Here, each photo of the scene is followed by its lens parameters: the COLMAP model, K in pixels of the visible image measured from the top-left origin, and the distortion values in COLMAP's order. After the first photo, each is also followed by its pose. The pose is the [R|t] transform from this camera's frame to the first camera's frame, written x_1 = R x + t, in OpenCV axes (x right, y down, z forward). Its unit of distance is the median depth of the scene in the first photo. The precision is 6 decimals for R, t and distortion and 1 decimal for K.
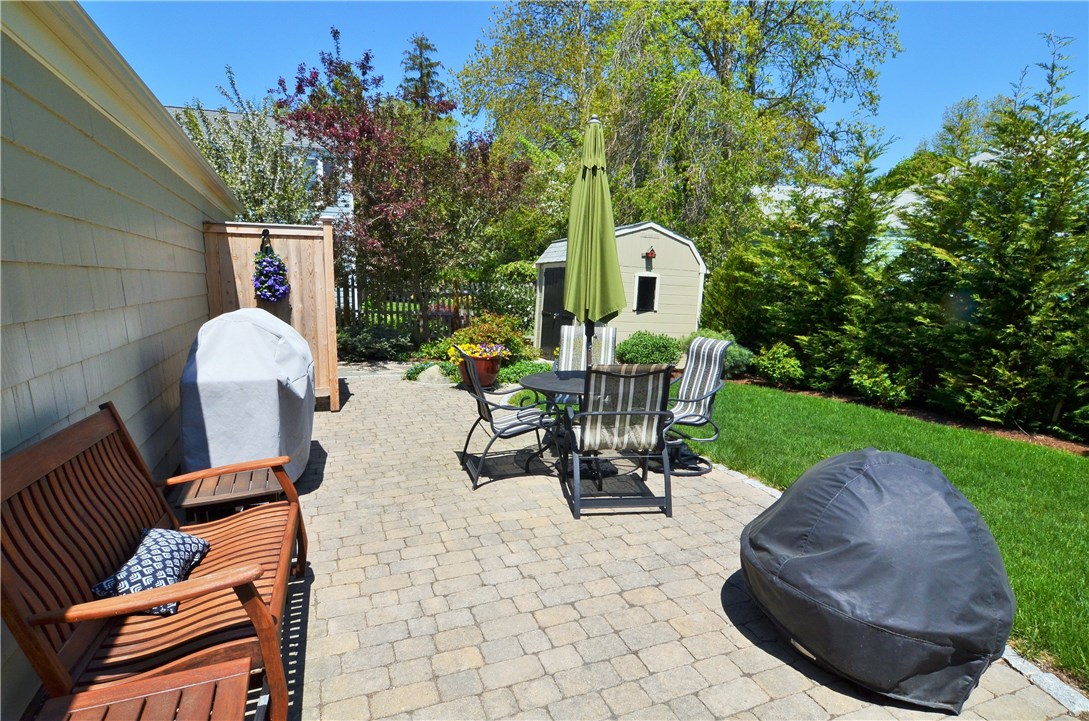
lens RADIAL K [[579.7, 0, 550.3], [0, 579.7, 354.4], [0, 0, 1]] dist [-0.001356, 0.000080]
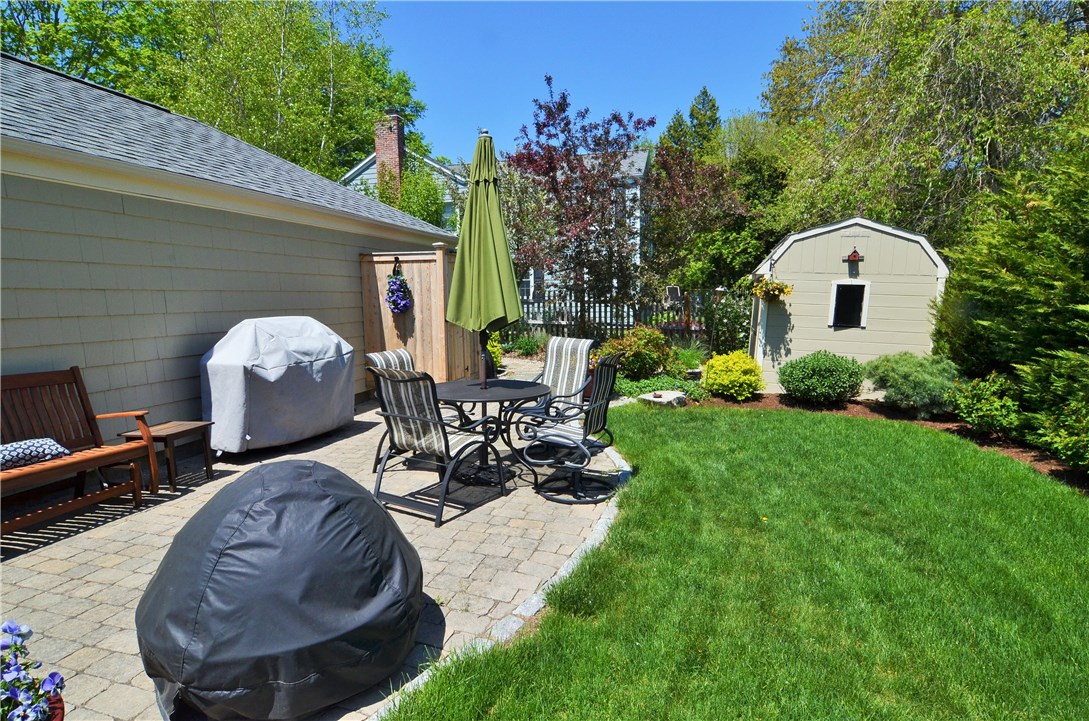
lens RADIAL K [[579.7, 0, 550.3], [0, 579.7, 354.4], [0, 0, 1]] dist [-0.001356, 0.000080]
pose [[0.799380, 0.043614, -0.599241, 0.537778], [-0.059518, 0.998204, -0.006745, -0.010487], [0.597871, 0.041057, 0.800540, 0.174712]]
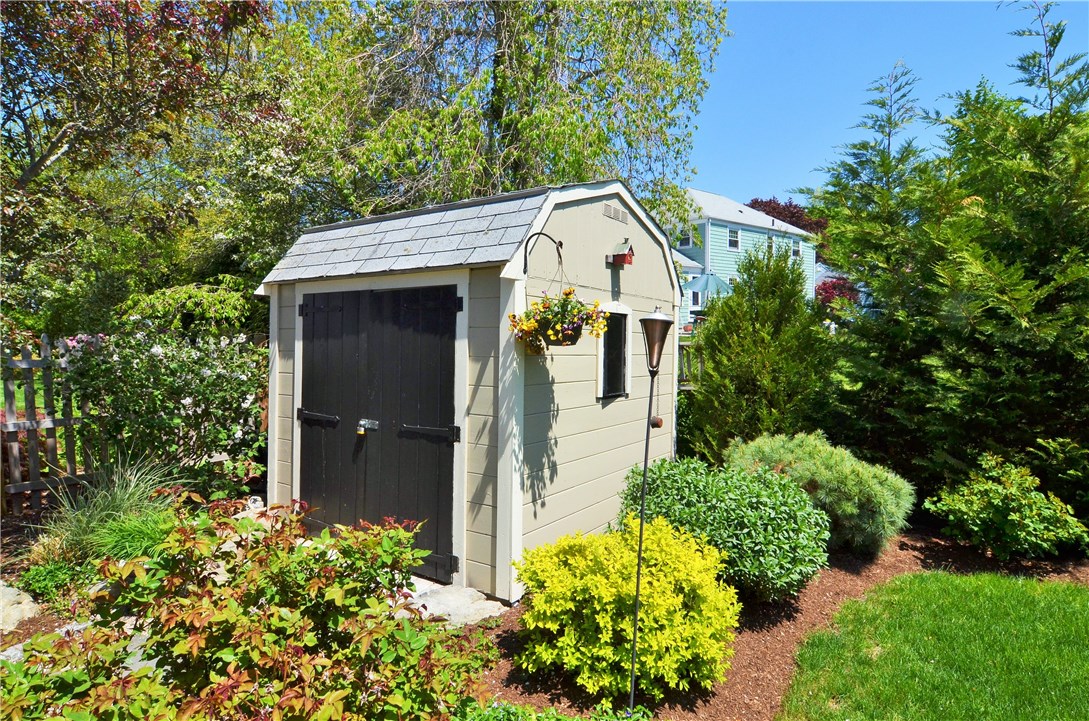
lens RADIAL K [[579.7, 0, 550.3], [0, 579.7, 354.4], [0, 0, 1]] dist [-0.001356, 0.000080]
pose [[0.818898, -0.036529, 0.572775, -0.175823], [0.084865, 0.994709, -0.057894, -0.143165], [-0.567630, 0.096018, 0.817666, 1.161688]]
